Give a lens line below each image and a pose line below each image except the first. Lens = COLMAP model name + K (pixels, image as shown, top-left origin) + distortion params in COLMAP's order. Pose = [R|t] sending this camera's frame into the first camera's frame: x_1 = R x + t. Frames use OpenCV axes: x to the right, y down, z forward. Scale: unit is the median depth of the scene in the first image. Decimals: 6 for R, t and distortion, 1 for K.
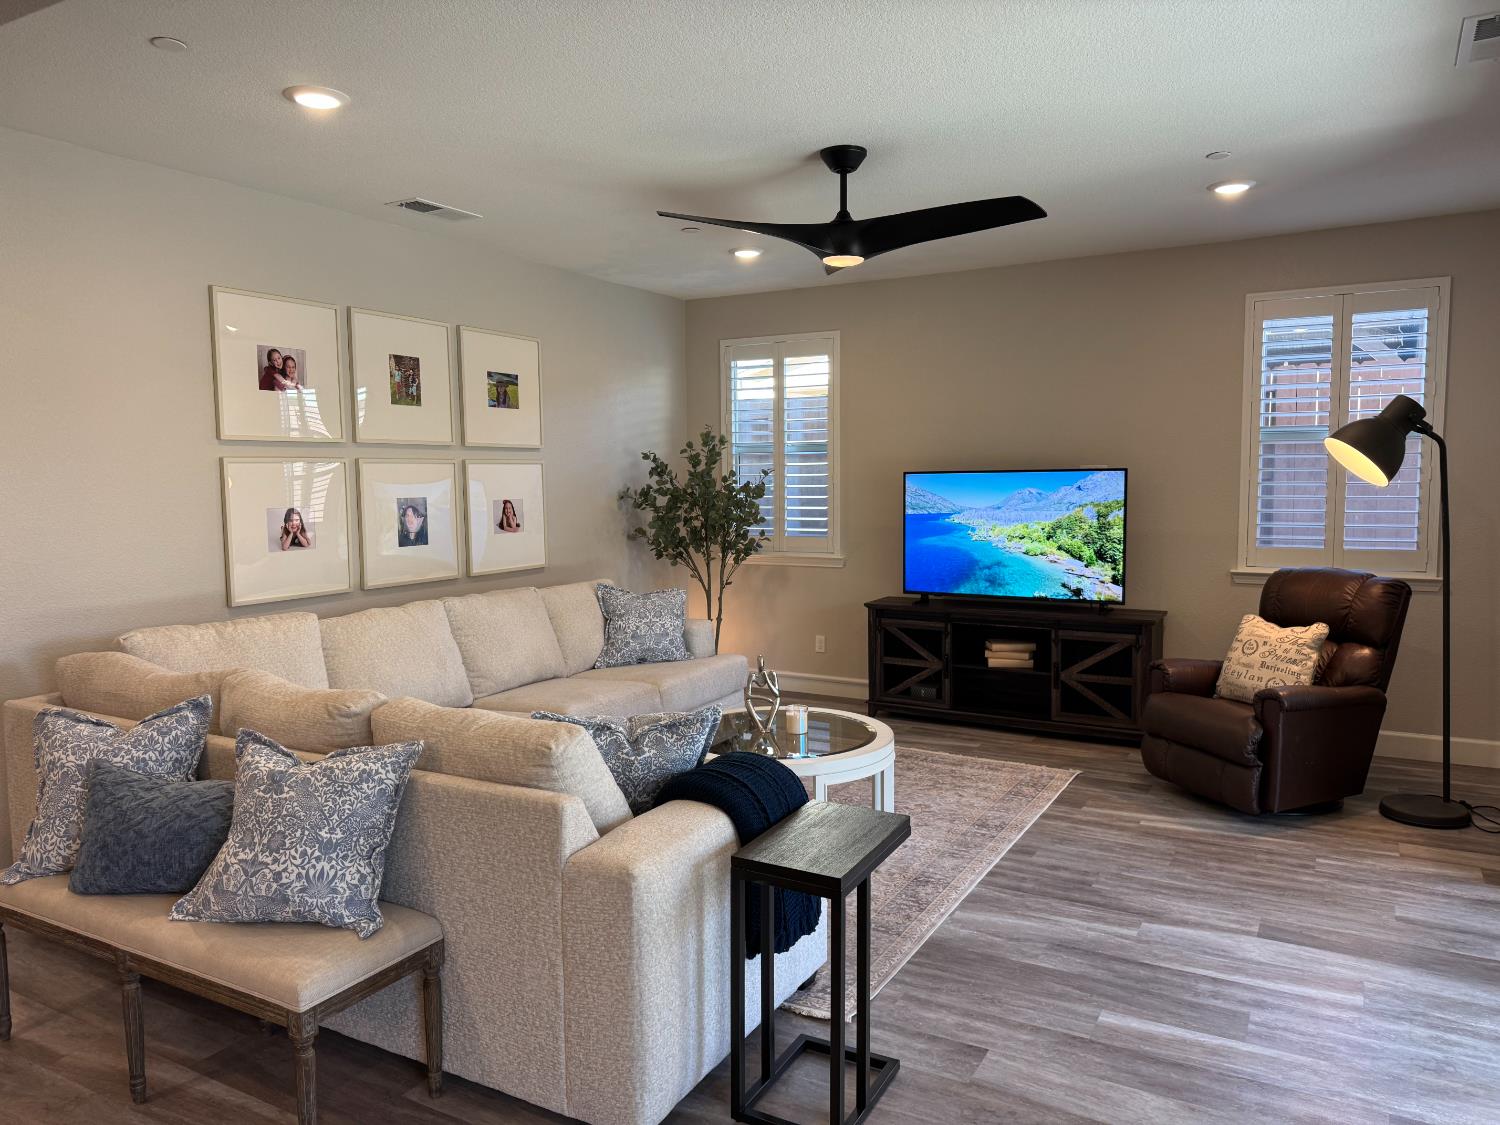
lens RADIAL K [[1068.2, 0, 741.3], [0, 1068.2, 561.5], [0, 0, 1]] dist [0.039782, -0.045912]
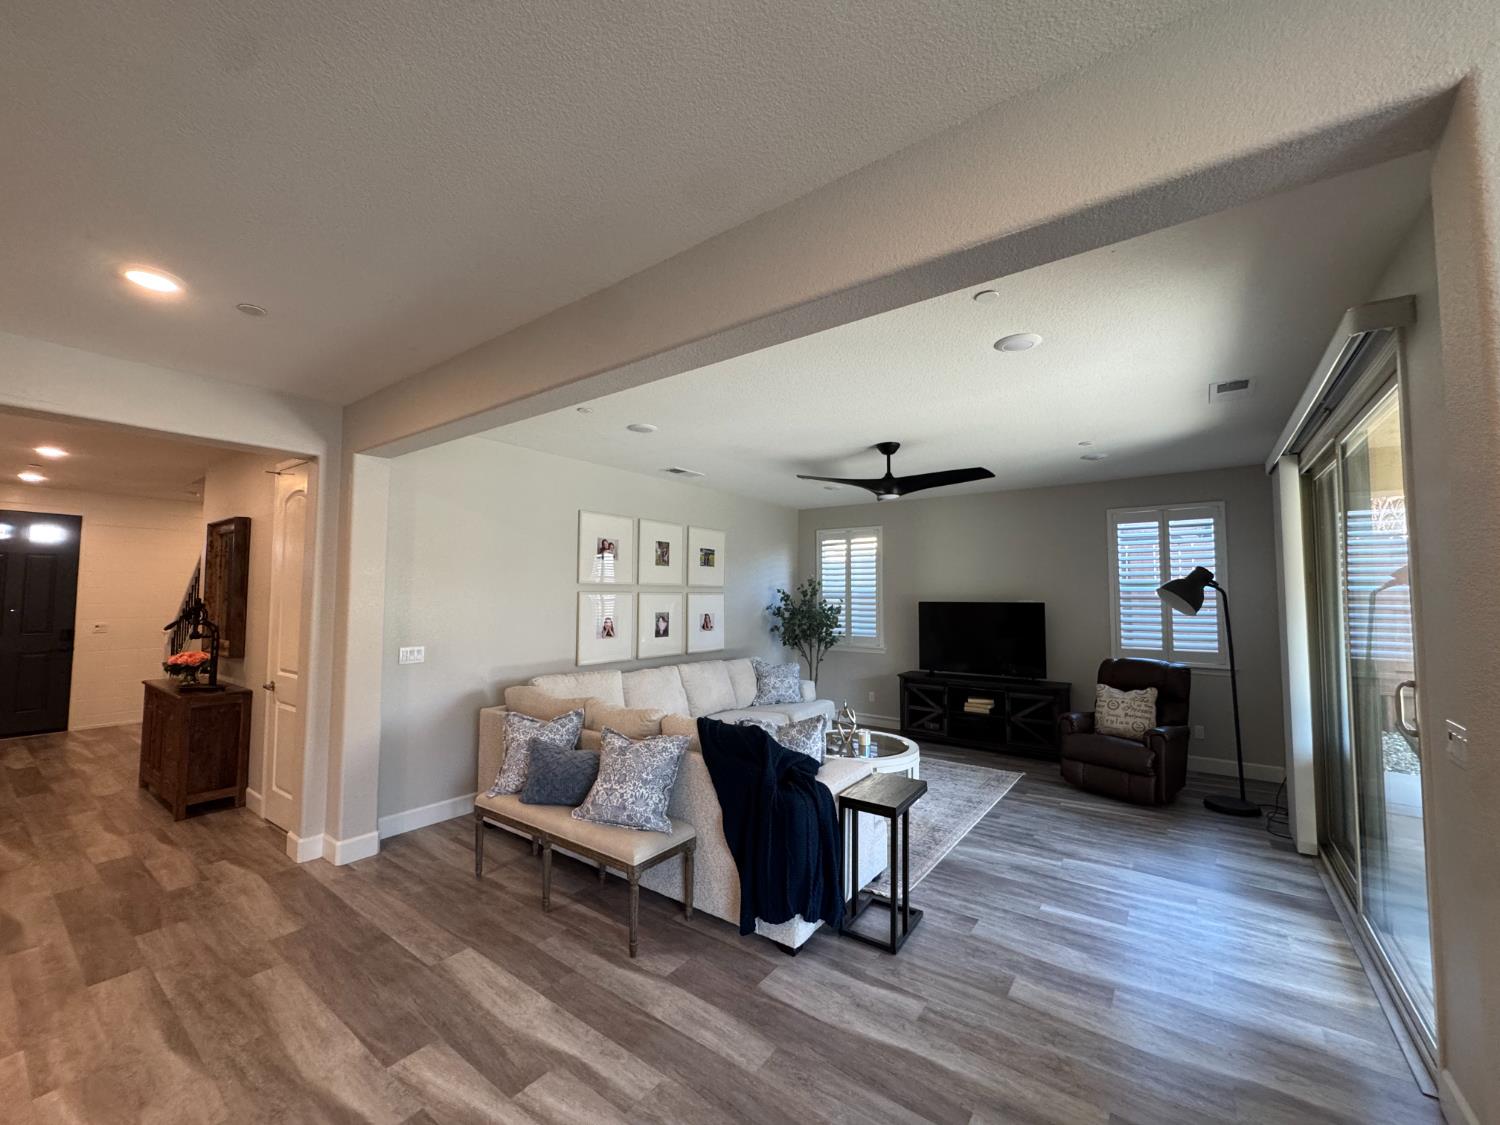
lens RADIAL K [[599.8, 0, 748.4], [0, 599.8, 561.2], [0, 0, 1]] dist [-0.001870, 0.001032]
pose [[0.993169, 0.007348, -0.116450, -0.036196], [-0.023936, 0.989621, -0.141697, -0.000739], [0.114200, 0.143516, 0.983037, -0.110555]]
